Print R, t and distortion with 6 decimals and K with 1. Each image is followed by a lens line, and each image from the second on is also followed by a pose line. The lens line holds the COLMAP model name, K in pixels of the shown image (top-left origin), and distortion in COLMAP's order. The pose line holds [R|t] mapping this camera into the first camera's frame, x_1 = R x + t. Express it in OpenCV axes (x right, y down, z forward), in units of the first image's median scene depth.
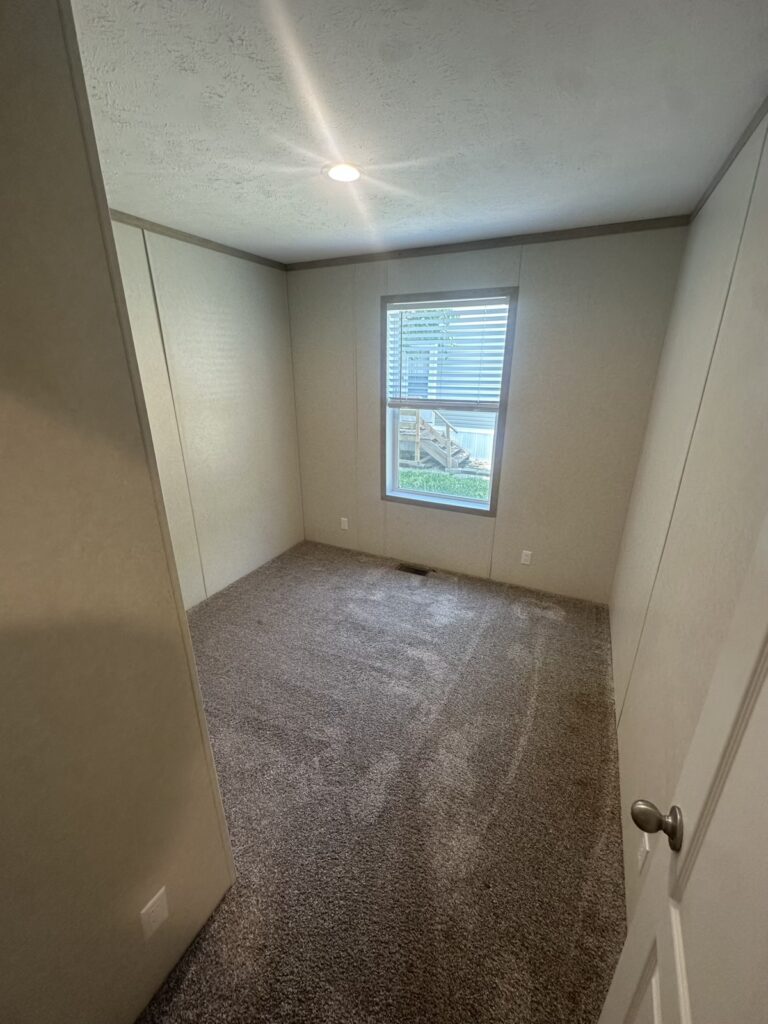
lens RADIAL K [[414.1, 0, 384.0], [0, 414.1, 512.0], [0, 0, 1]] dist [-0.002428, 0.000472]
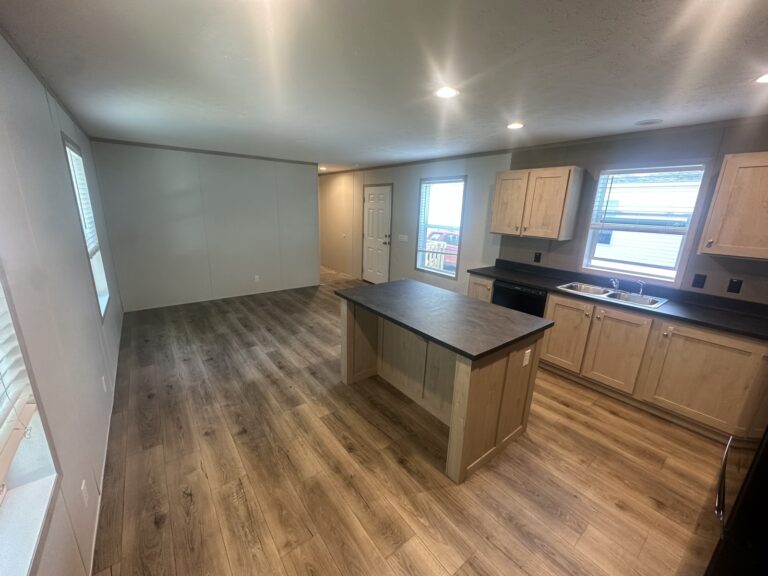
lens RADIAL K [[310.6, 0, 384.0], [0, 310.6, 288.0], [0, 0, 1]] dist [-0.002428, 0.000472]
pose [[0.892668, 0.137685, -0.429170, 0.623427], [-0.177680, 0.982587, -0.054341, 0.200907], [0.414215, 0.124764, 0.901587, -0.549150]]
